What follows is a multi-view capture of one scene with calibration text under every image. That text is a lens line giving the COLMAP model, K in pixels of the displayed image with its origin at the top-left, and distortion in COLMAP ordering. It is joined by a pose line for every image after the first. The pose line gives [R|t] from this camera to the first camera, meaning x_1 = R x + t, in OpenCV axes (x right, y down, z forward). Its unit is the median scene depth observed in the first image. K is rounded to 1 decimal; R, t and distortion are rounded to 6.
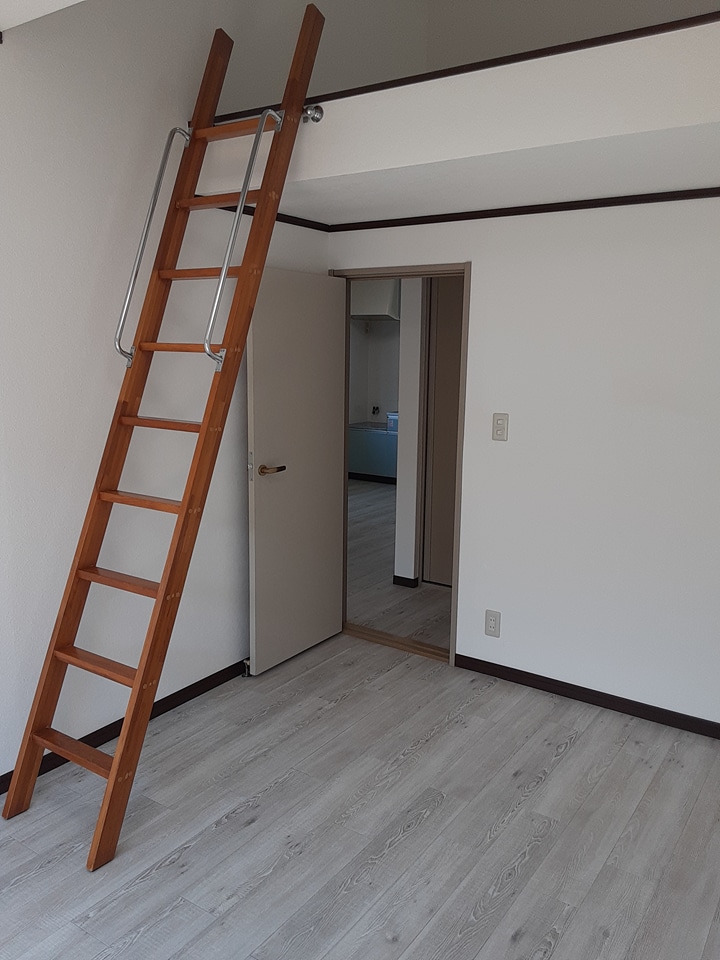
lens RADIAL K [[776.7, 0, 352.0], [0, 776.7, 477.2], [0, 0, 1]] dist [0.093353, -0.086133]
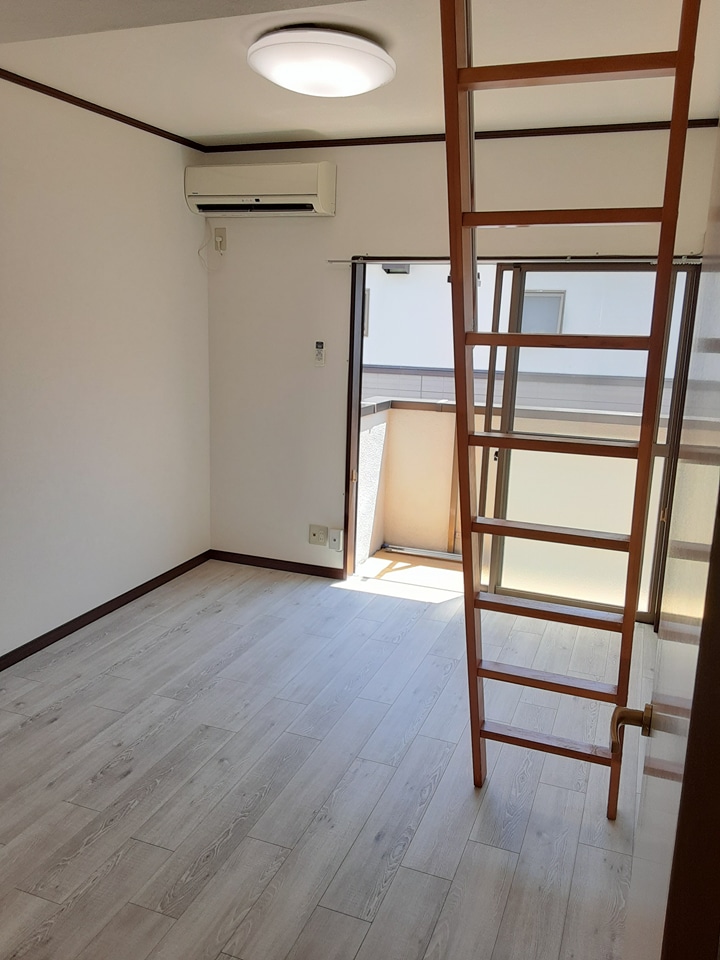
lens RADIAL K [[776.7, 0, 353.9], [0, 776.7, 479.3], [0, 0, 1]] dist [0.093353, -0.086133]
pose [[-0.971987, 0.007440, -0.234918, 0.103188], [-0.080692, 0.928185, 0.363265, -0.259641], [0.220750, 0.372045, -0.901583, 1.468179]]
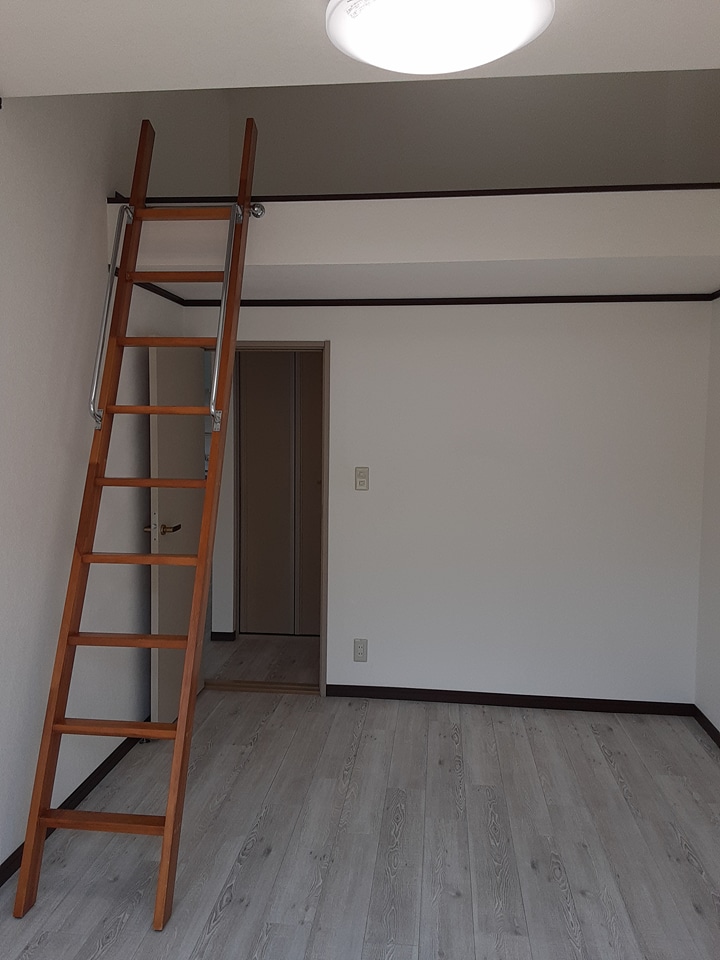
lens RADIAL K [[776.7, 0, 348.6], [0, 776.7, 479.2], [0, 0, 1]] dist [0.093353, -0.086133]
pose [[0.884289, -0.041339, 0.465107, -0.441222], [0.082661, 0.994200, -0.068796, 0.018458], [-0.459566, 0.099281, 0.882577, -0.031985]]
